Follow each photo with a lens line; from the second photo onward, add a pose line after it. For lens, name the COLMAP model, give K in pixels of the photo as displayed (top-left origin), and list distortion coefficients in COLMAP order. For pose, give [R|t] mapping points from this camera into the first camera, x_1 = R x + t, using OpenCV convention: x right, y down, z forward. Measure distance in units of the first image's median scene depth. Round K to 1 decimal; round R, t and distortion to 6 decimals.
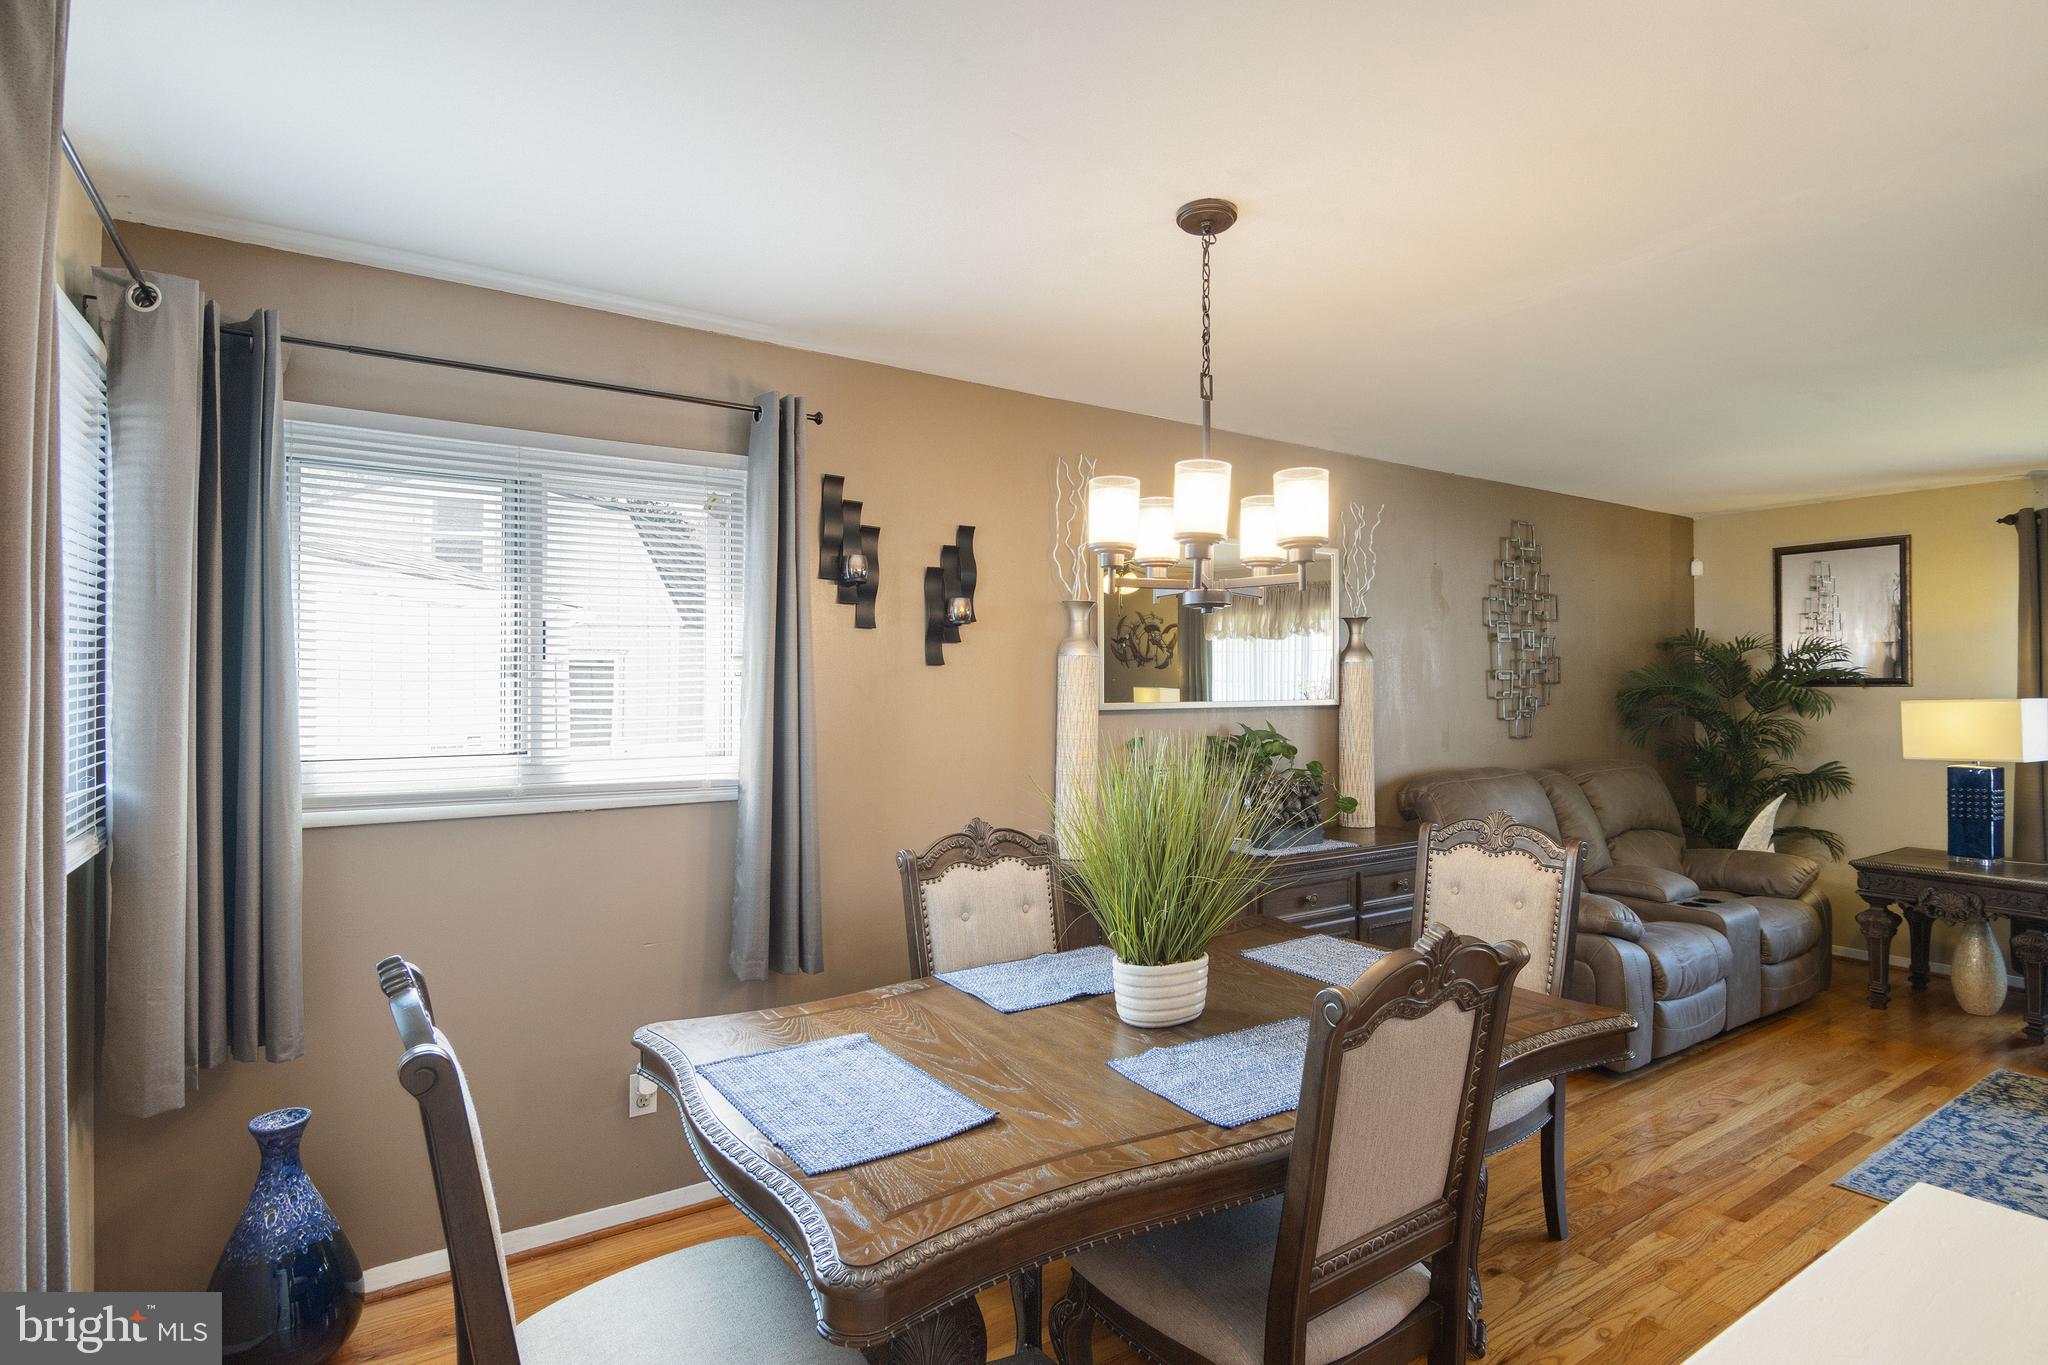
lens RADIAL K [[1038.1, 0, 1033.3], [0, 1038.1, 663.7], [0, 0, 1]] dist [-0.001401, -0.001161]
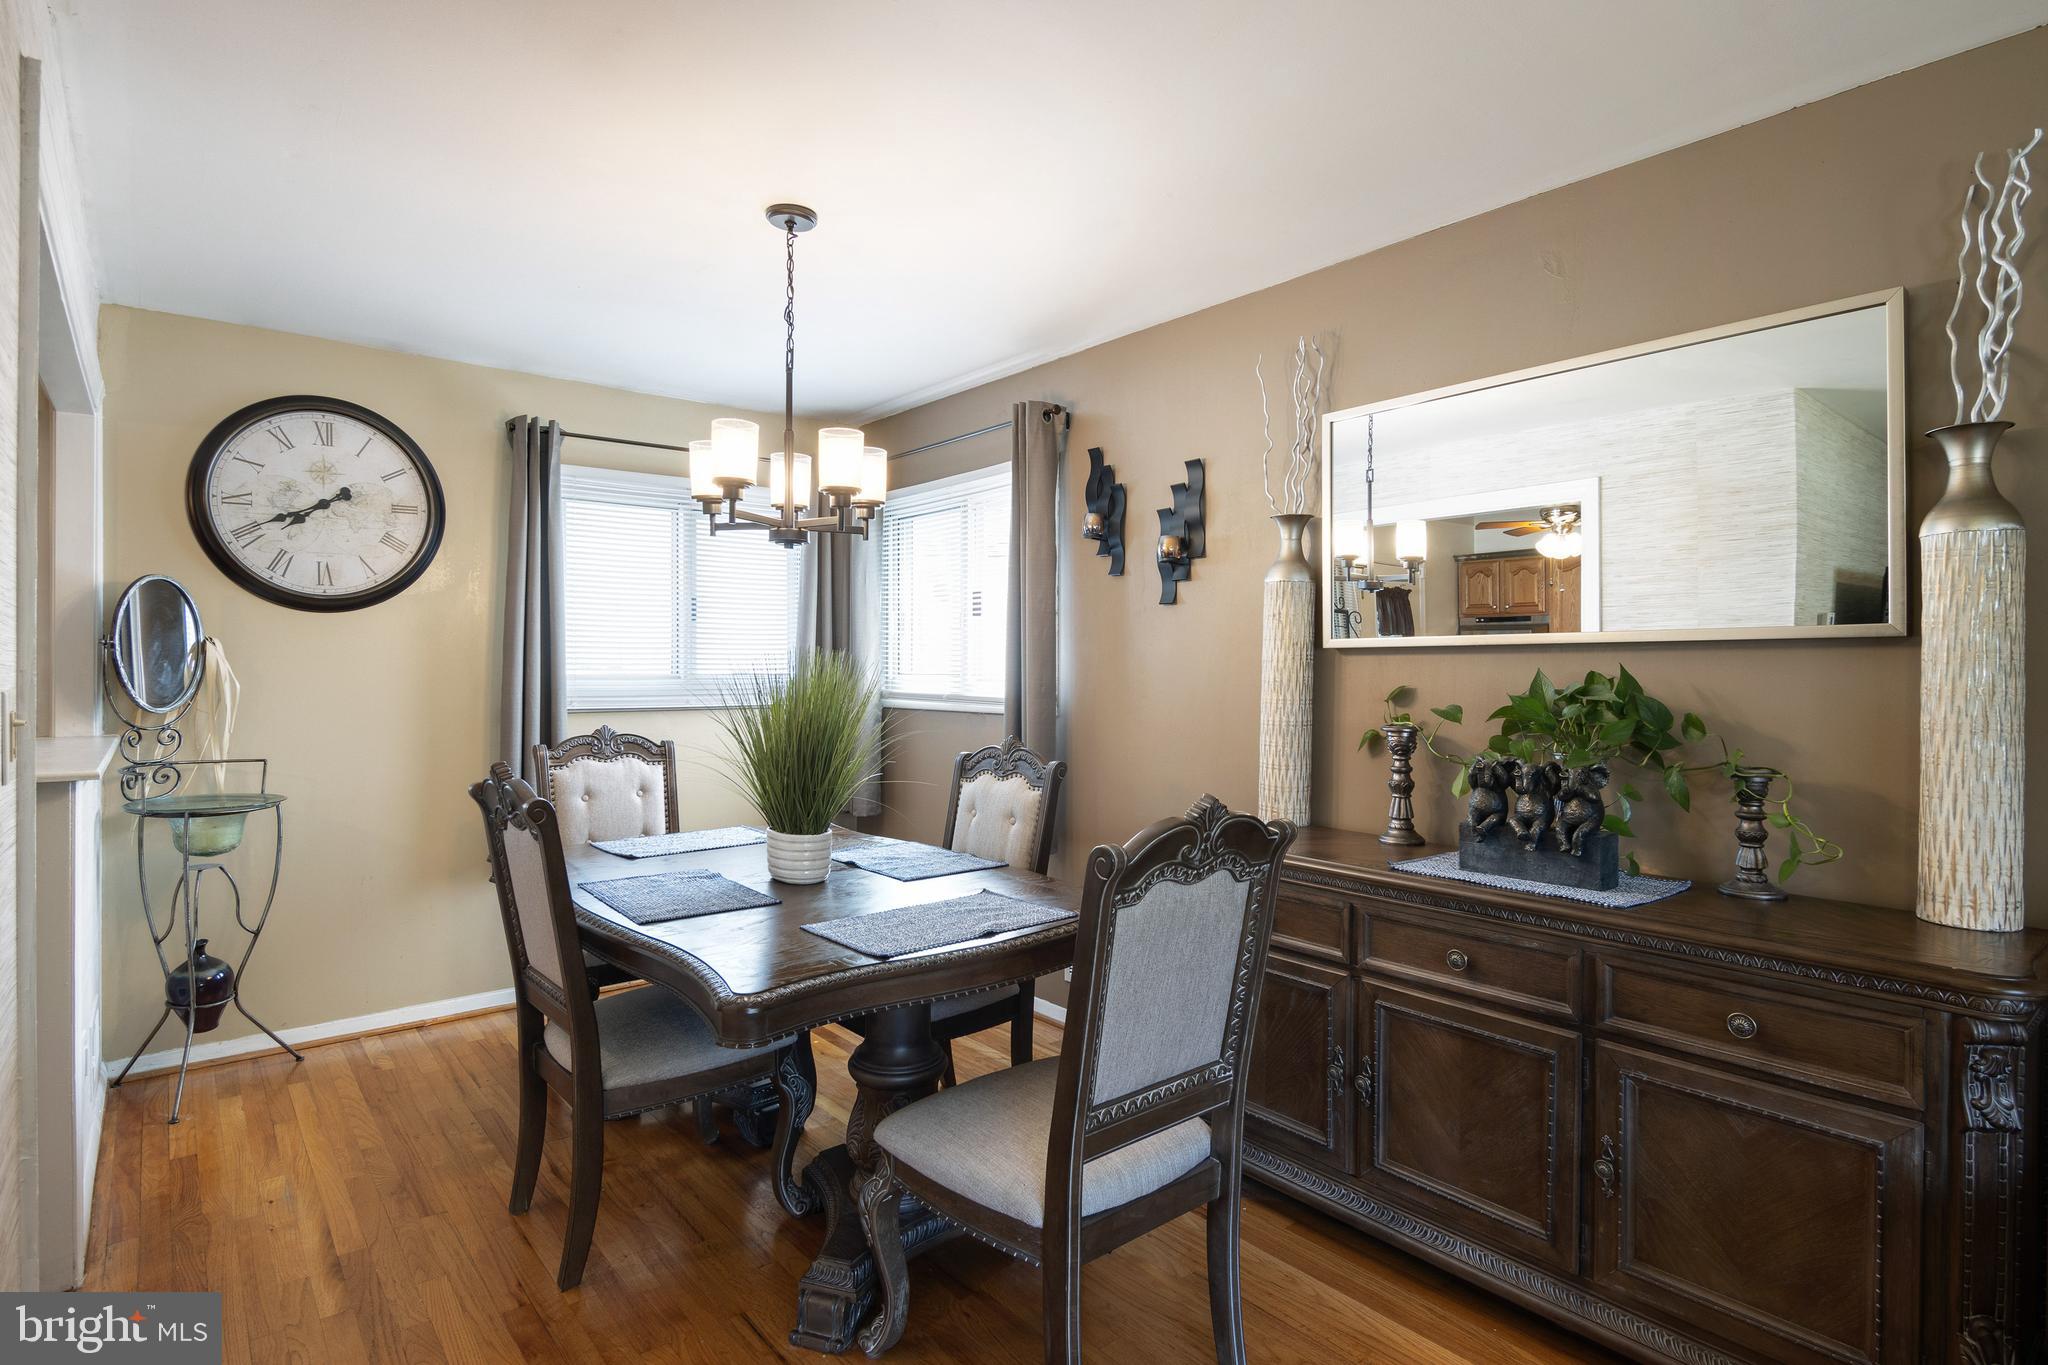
lens RADIAL K [[1053.3, 0, 1024.7], [0, 1053.3, 668.6], [0, 0, 1]] dist [-0.004435, -0.002266]
pose [[0.095862, -0.005817, -0.995378, 0.930446], [0.009823, 0.999940, -0.004898, 0.068642], [0.995346, -0.009308, 0.095913, 0.760407]]
